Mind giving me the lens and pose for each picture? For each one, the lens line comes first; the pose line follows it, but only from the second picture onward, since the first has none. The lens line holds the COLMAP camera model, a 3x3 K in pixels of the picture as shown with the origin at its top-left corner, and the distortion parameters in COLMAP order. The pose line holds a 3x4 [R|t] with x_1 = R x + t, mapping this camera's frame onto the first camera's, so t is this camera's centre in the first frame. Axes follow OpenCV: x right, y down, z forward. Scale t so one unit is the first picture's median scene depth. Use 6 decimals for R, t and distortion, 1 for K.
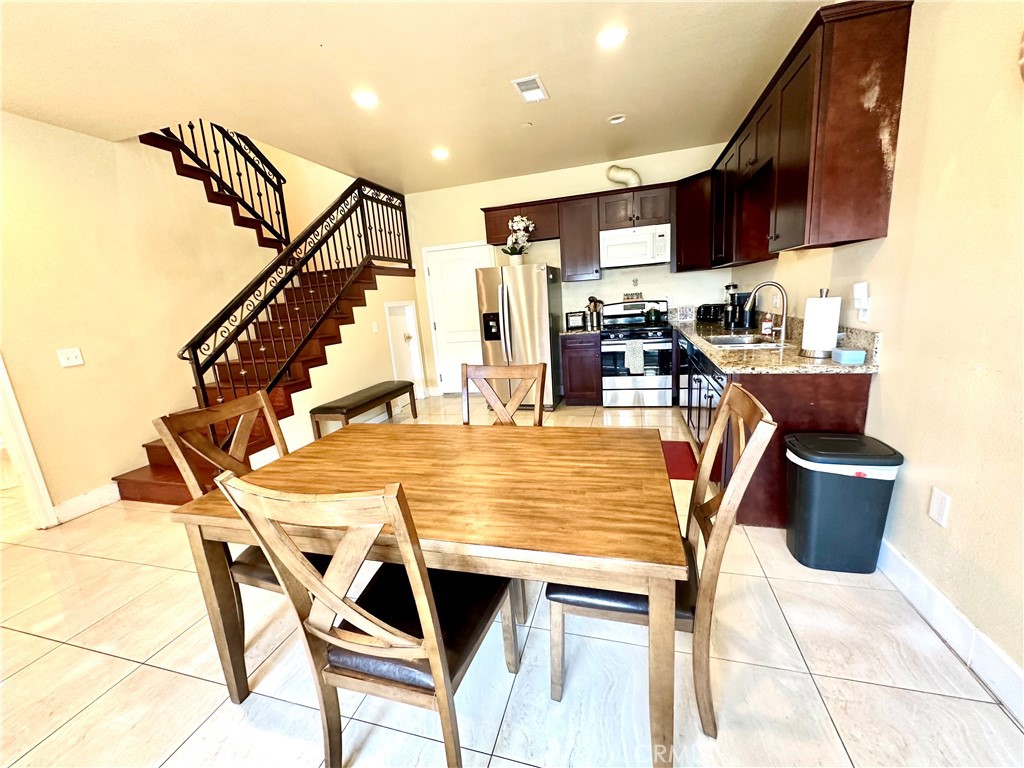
lens RADIAL K [[412.6, 0, 510.6], [0, 412.6, 384.8], [0, 0, 1]] dist [0.001125, 0.000546]
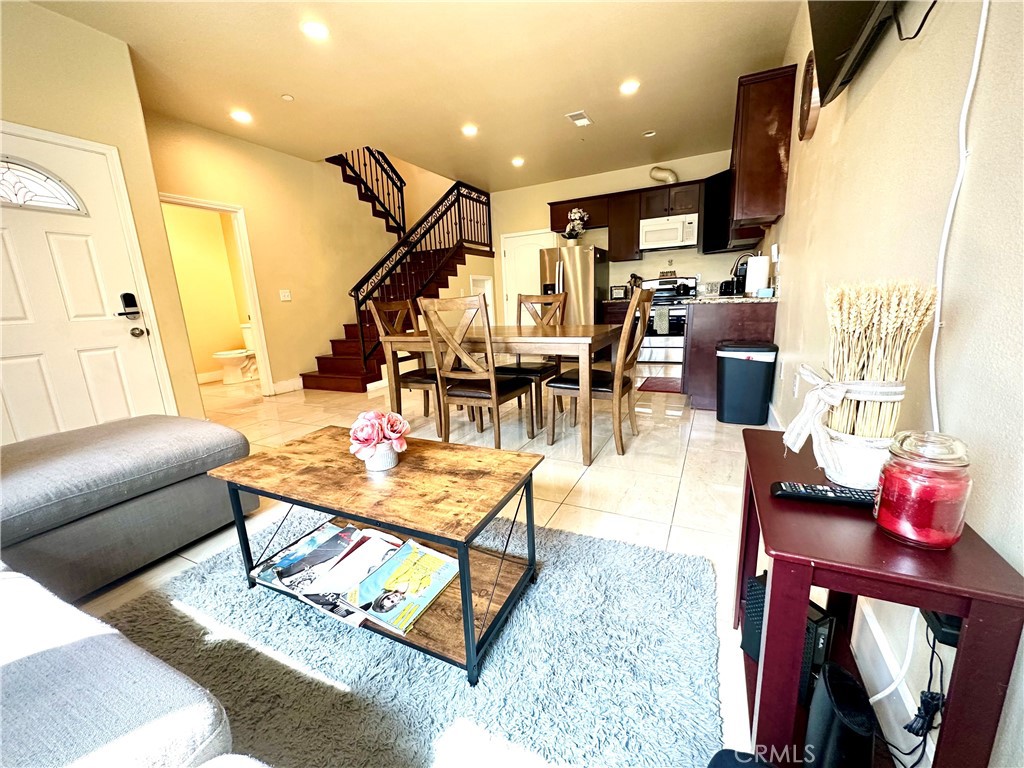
lens RADIAL K [[412.6, 0, 511.5], [0, 412.6, 384.7], [0, 0, 1]] dist [0.001125, 0.000546]
pose [[0.983575, 0.064448, -0.168605, 0.076001], [-0.063934, 0.997918, 0.008478, 0.143522], [0.168800, 0.002441, 0.985647, -0.304638]]
